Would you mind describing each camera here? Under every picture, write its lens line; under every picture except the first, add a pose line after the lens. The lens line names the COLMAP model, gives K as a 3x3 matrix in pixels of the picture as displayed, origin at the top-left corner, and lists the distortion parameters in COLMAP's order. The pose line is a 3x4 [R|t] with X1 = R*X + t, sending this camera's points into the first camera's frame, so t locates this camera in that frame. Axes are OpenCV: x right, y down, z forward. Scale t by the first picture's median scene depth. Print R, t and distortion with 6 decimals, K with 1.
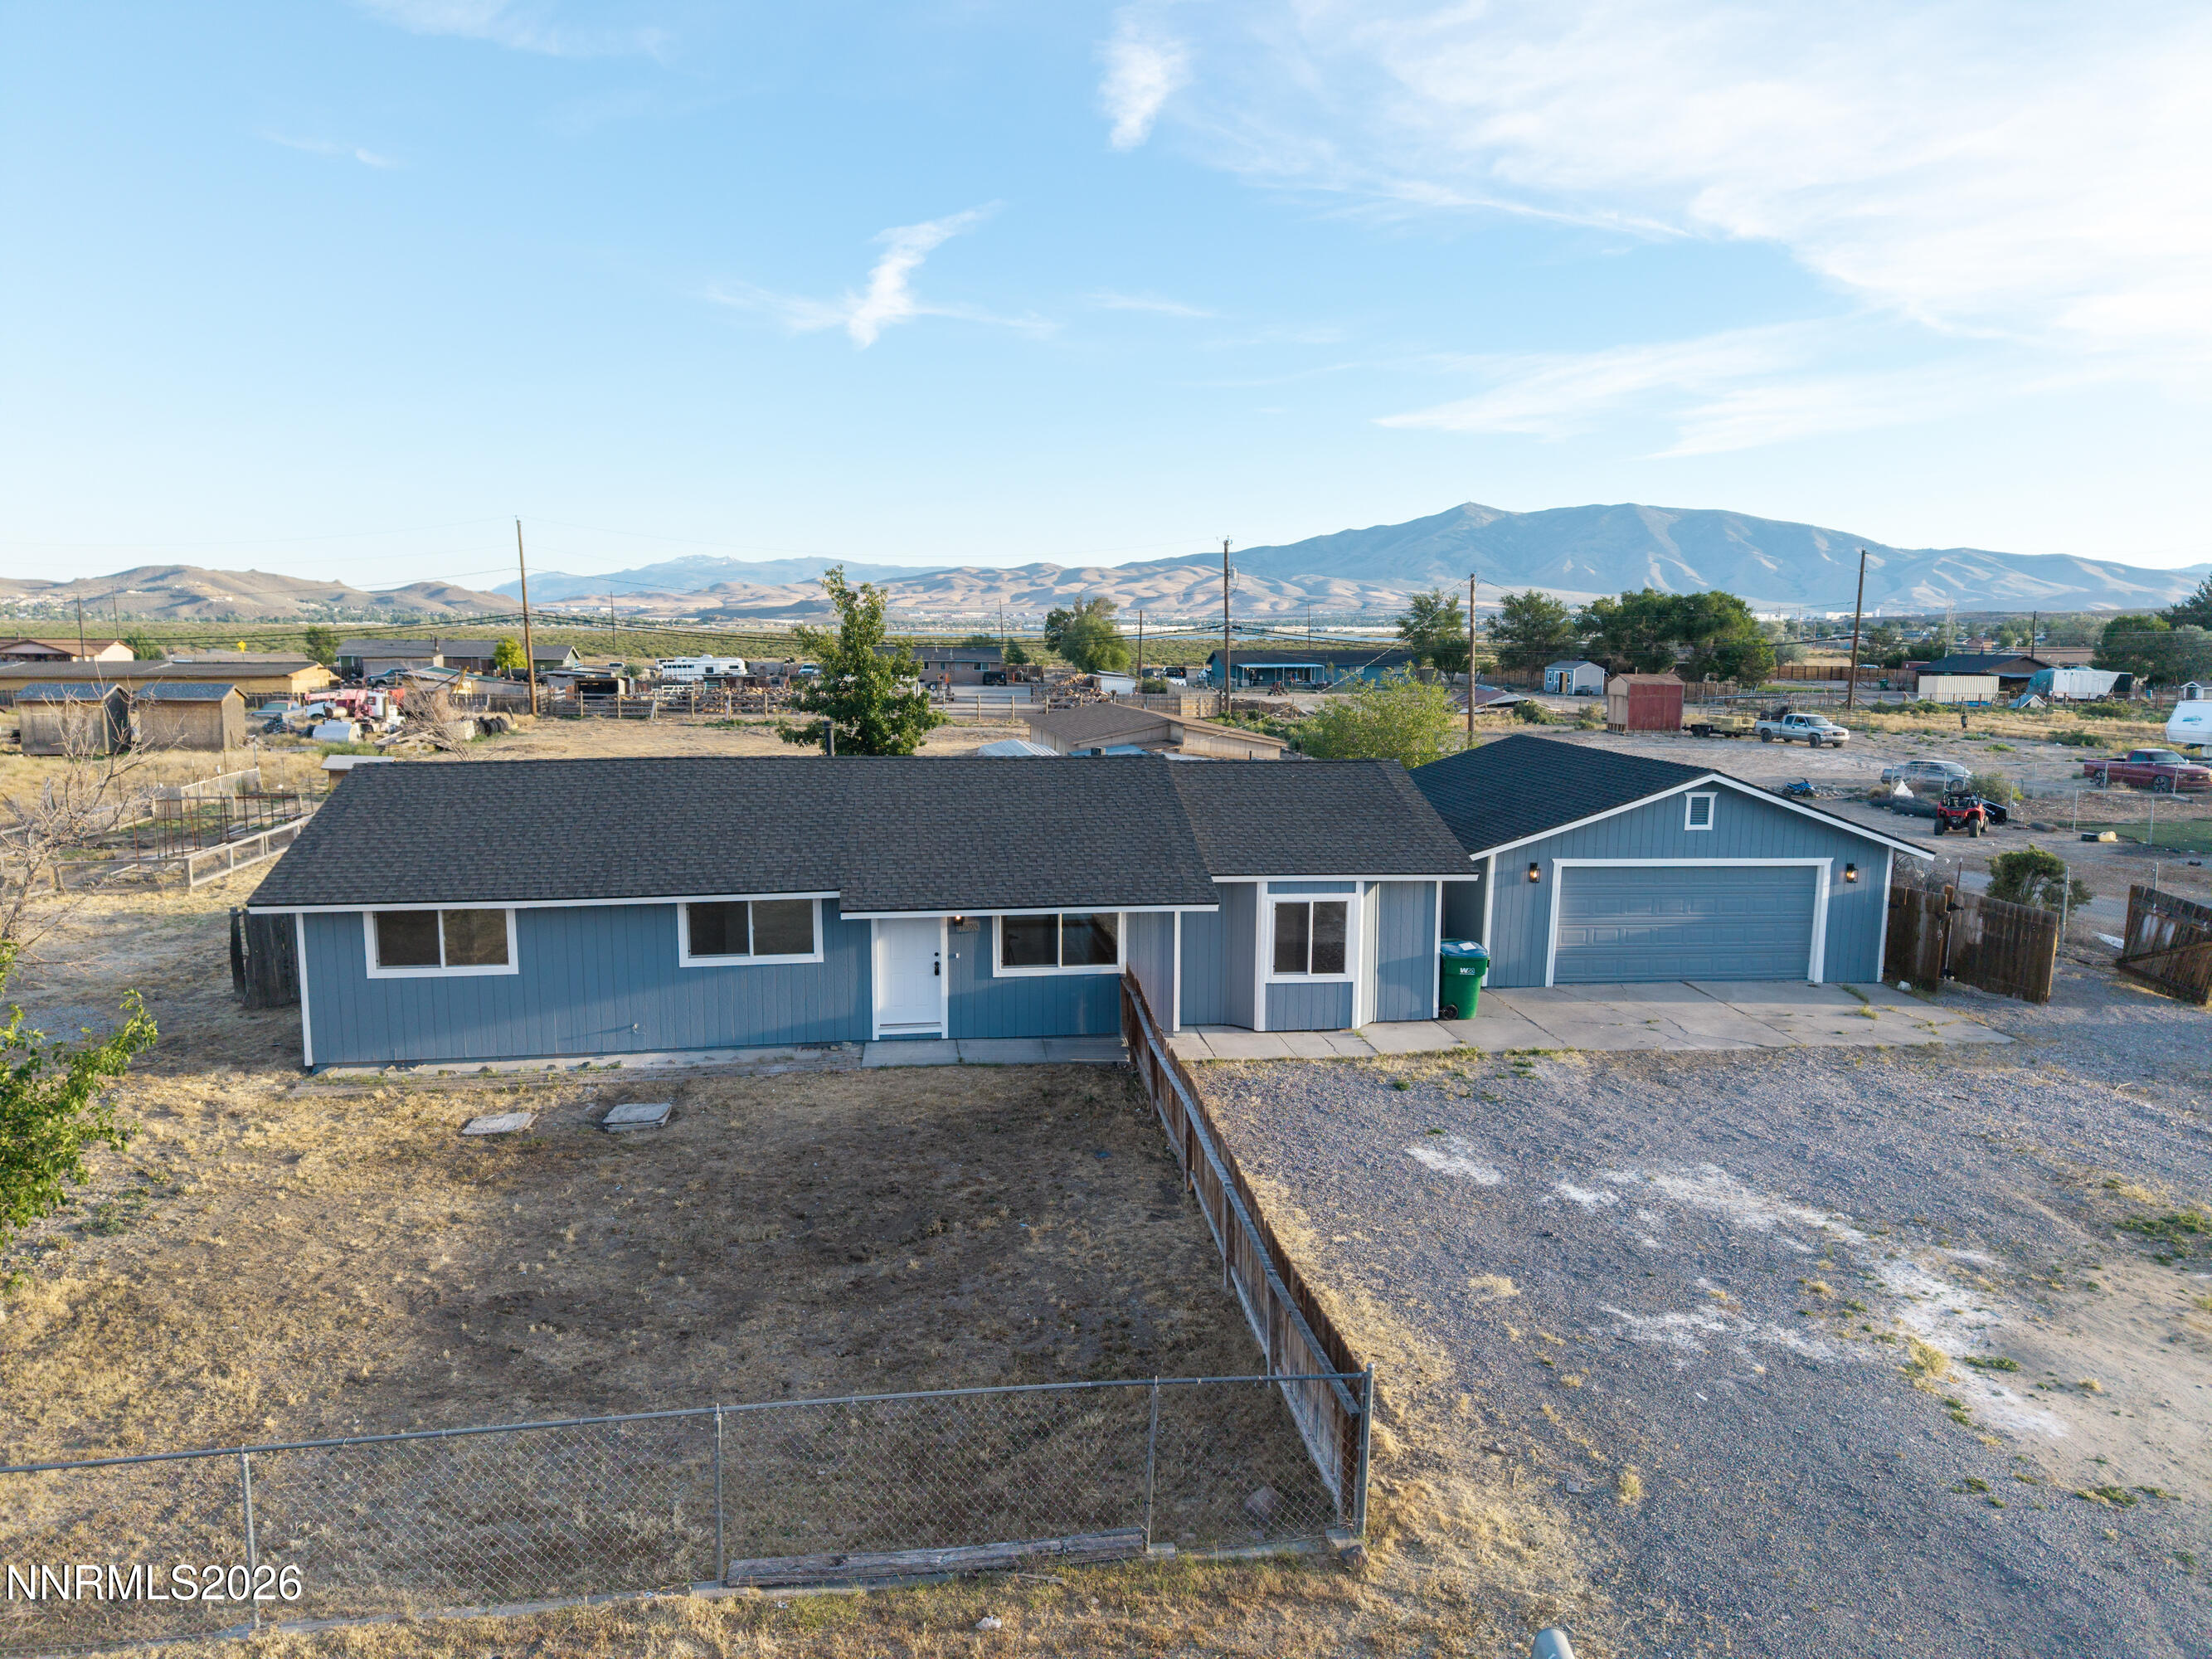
lens RADIAL K [[1500.7, 0, 1109.1], [0, 1500.7, 751.0], [0, 0, 1]] dist [0.002324, -0.002863]
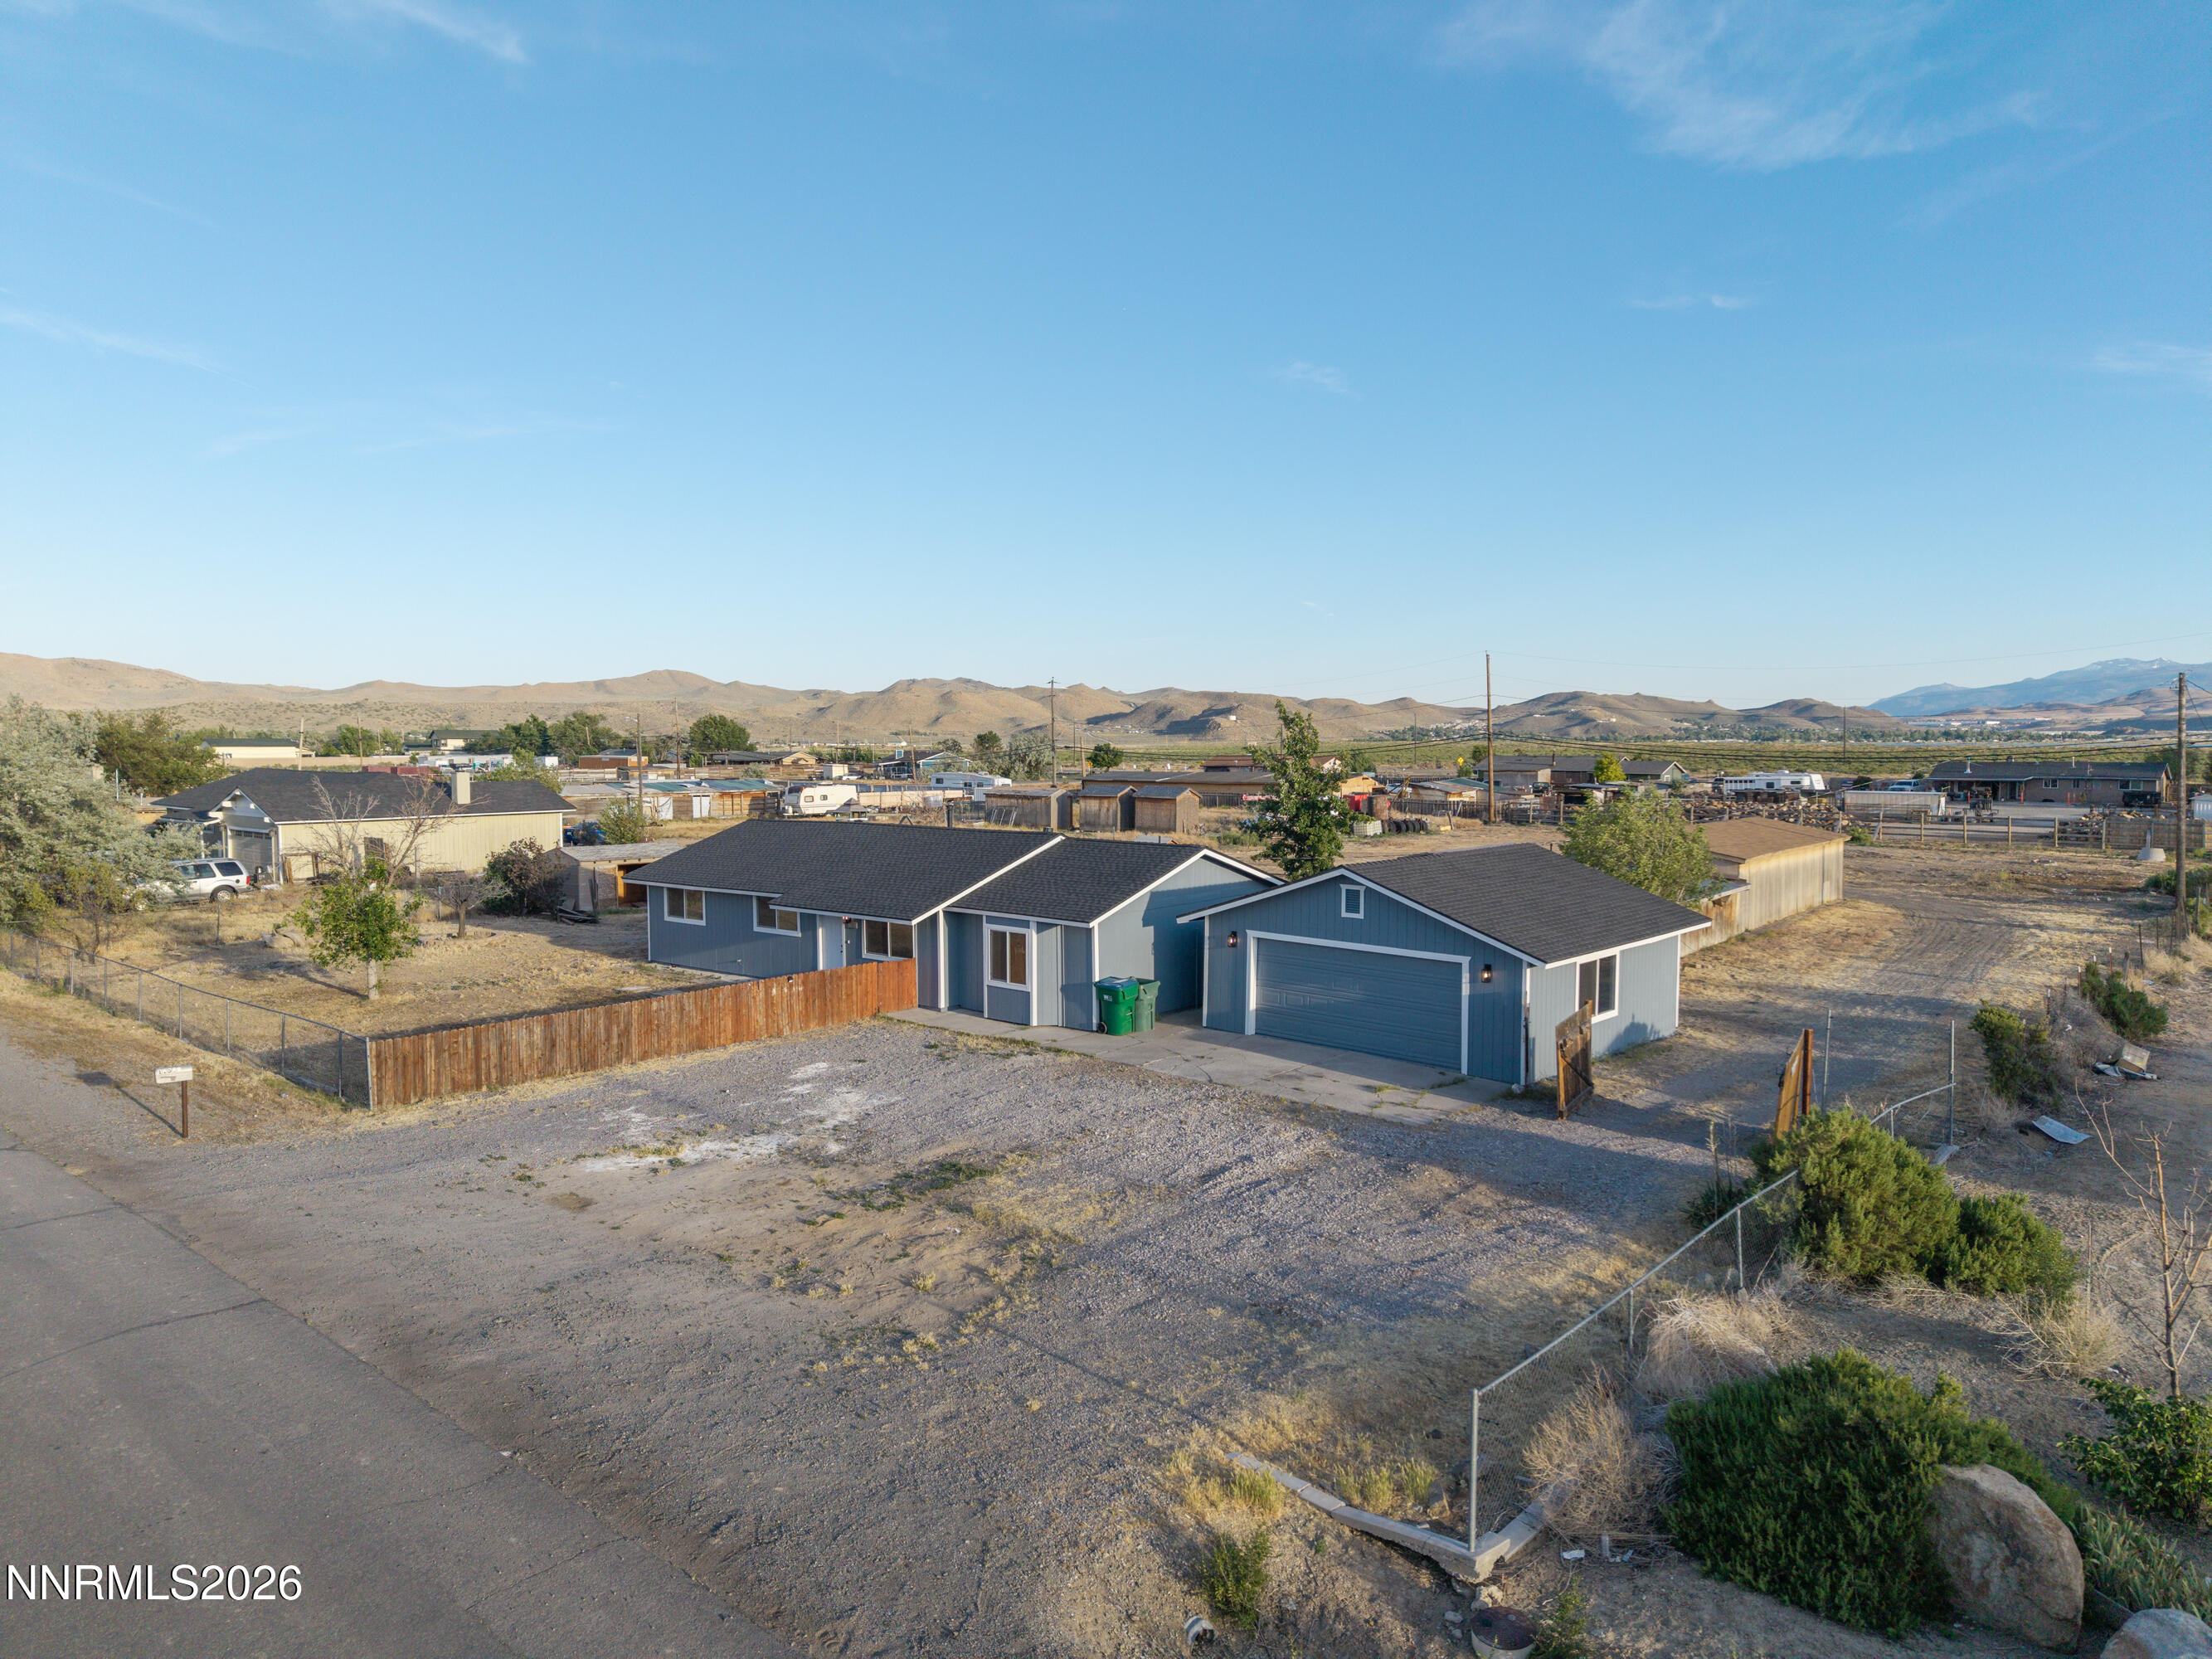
lens RADIAL K [[1476.1, 0, 1106.0], [0, 1476.1, 829.5], [0, 0, 1]] dist [0.029561, -0.027995]
pose [[0.648486, 0.037416, -0.760306, 1.277130], [-0.056141, 0.998422, 0.001251, -0.005983], [0.759153, 0.041873, 0.649564, 0.139171]]
